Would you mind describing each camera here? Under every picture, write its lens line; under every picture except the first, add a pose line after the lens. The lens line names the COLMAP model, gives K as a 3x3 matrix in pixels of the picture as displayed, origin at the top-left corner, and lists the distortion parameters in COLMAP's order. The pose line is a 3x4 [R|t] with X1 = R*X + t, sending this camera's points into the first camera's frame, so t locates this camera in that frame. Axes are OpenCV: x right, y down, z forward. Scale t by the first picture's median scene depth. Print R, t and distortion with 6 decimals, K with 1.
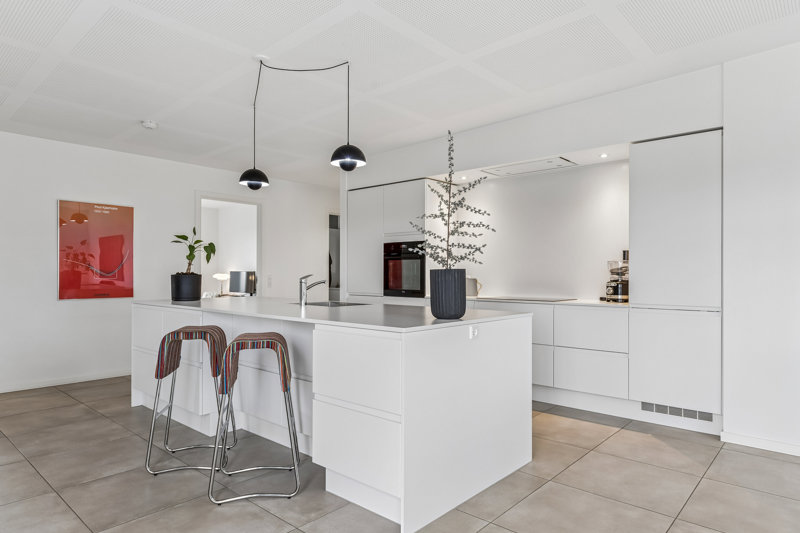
lens RADIAL K [[491.7, 0, 396.8], [0, 491.7, 281.0], [0, 0, 1]] dist [0.000175, -0.000295]
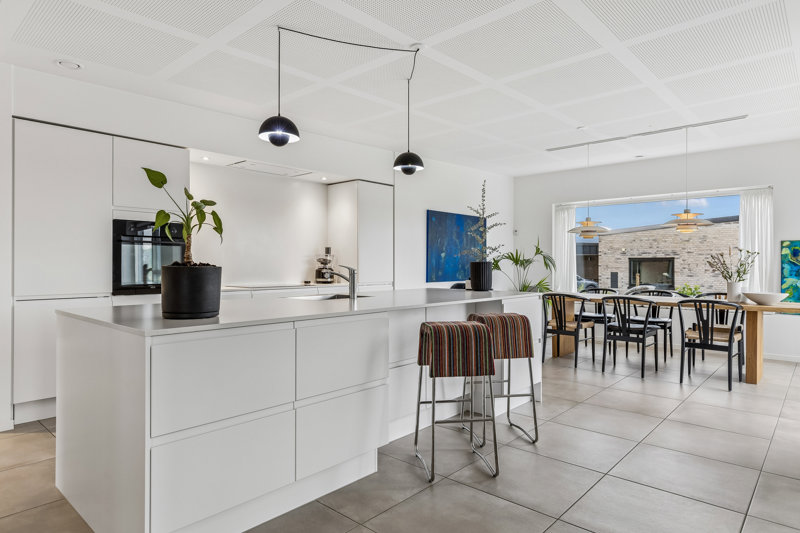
lens RADIAL K [[484.7, 0, 403.0], [0, 484.7, 262.6], [0, 0, 1]] dist [0.020814, 0.000024]
pose [[-0.005577, -0.001499, 0.999983, -0.940379], [0.011229, 0.999936, 0.001562, -0.016014], [-0.999921, 0.011237, -0.005560, 0.775109]]
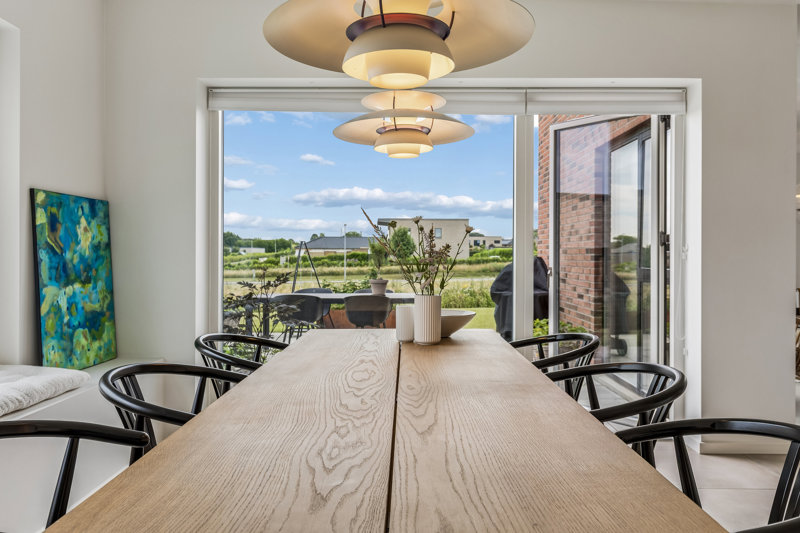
lens RADIAL K [[621.7, 0, 397.5], [0, 621.7, 250.3], [0, 0, 1]] dist [0.001229, -0.001654]
pose [[-0.746060, -0.011638, -0.665777, 0.615572], [-0.015134, 0.999885, -0.000520, -0.003446], [0.665707, 0.009688, -0.746151, 0.438224]]
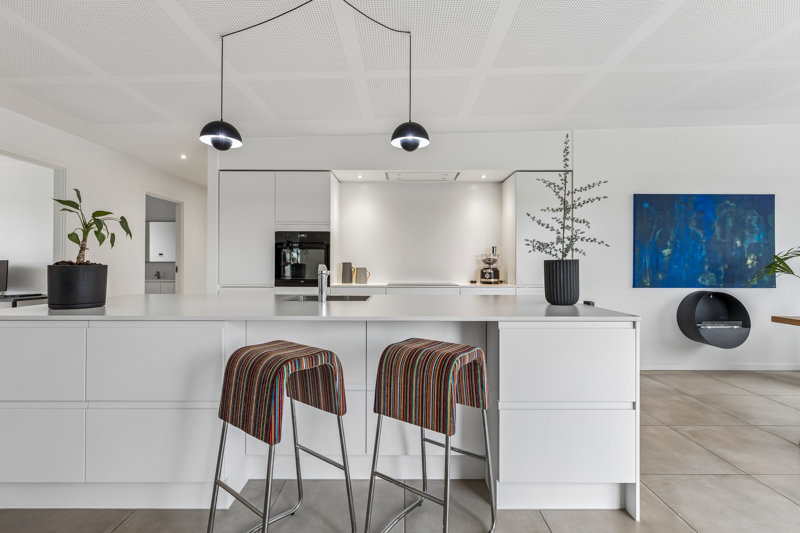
lens RADIAL K [[378.4, 0, 401.2], [0, 378.4, 265.6], [0, 0, 1]] dist [0.004440, 0.000055]
pose [[0.740168, -0.005183, 0.672402, -0.447210], [0.010238, 0.999941, -0.003563, -0.006450], [-0.672344, 0.009521, 0.740177, 0.373435]]
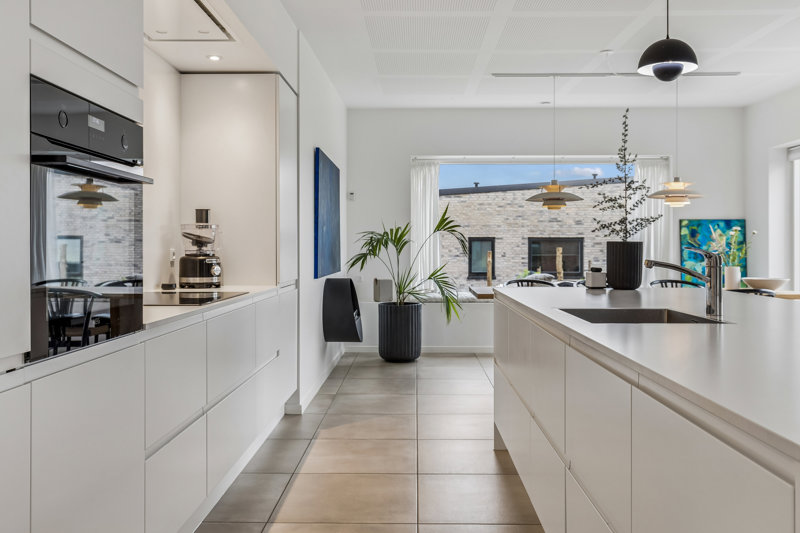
lens RADIAL K [[705.0, 0, 406.8], [0, 705.0, 249.2], [0, 0, 1]] dist [0.009496, 0.000519]
pose [[-0.662784, -0.006827, 0.748779, -0.425966], [0.006344, 0.999871, 0.014733, -0.019323], [-0.748783, 0.014515, -0.662656, 1.402301]]
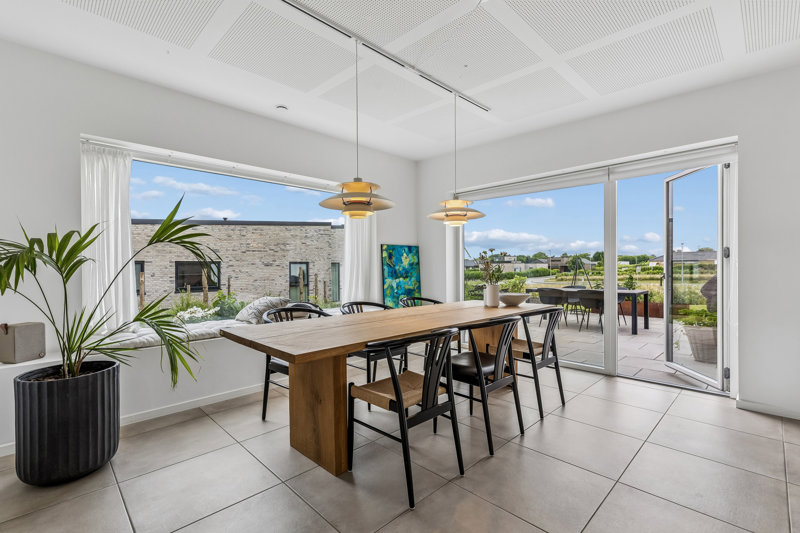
lens RADIAL K [[361.0, 0, 398.9], [0, 361.0, 269.3], [0, 0, 1]] dist [0.003910, 0.000432]
pose [[-0.998317, 0.001830, 0.057964, 0.347202], [0.002932, 0.999816, 0.018938, -0.008398], [-0.057919, 0.019076, -0.998139, 0.781974]]
